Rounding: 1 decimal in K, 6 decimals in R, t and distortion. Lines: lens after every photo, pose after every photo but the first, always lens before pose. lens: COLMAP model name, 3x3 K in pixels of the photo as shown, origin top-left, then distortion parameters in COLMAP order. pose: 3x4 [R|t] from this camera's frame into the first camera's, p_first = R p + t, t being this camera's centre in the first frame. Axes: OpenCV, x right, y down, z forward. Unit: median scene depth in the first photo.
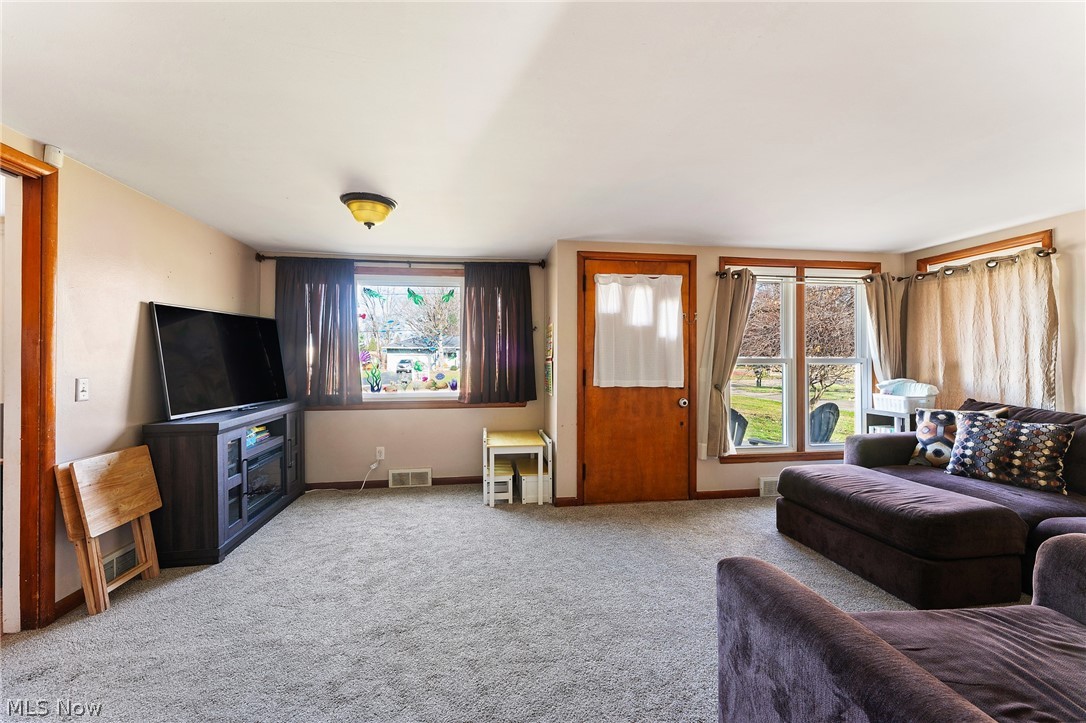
lens RADIAL K [[433.0, 0, 542.6], [0, 433.0, 365.2], [0, 0, 1]] dist [0.000788, -0.000105]
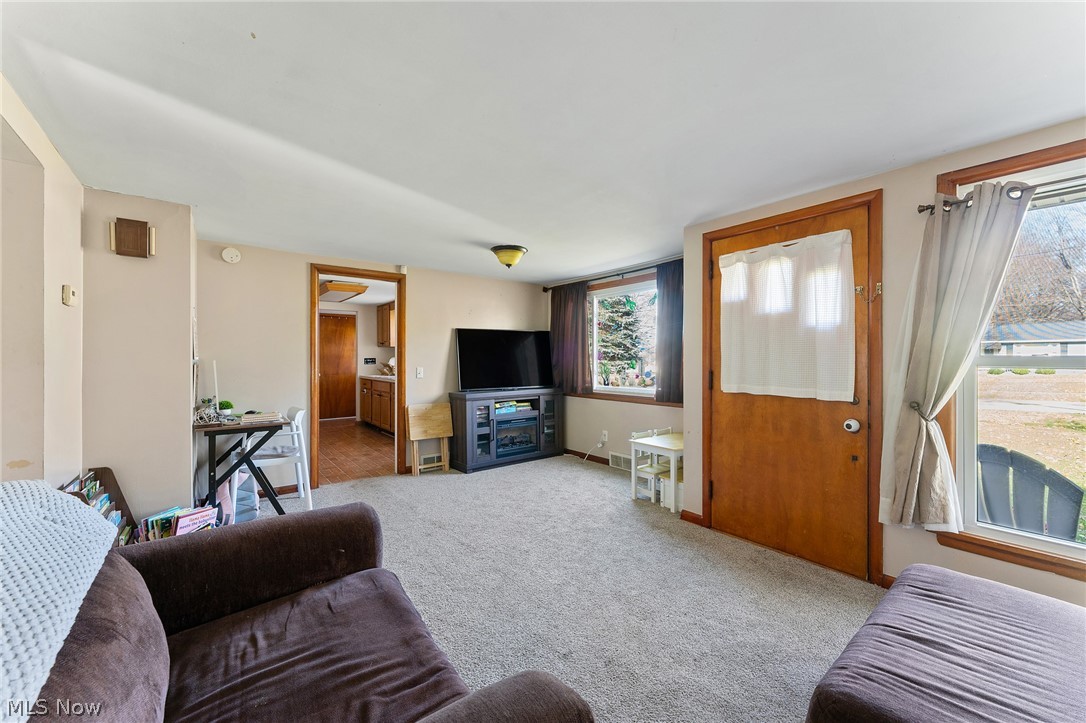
lens RADIAL K [[433.0, 0, 542.6], [0, 433.0, 365.2], [0, 0, 1]] dist [0.000788, -0.000105]
pose [[0.491393, 0.013191, -0.870838, 0.677815], [-0.010667, 0.999901, 0.009128, -0.004262], [0.870873, 0.004804, 0.491485, 0.288375]]
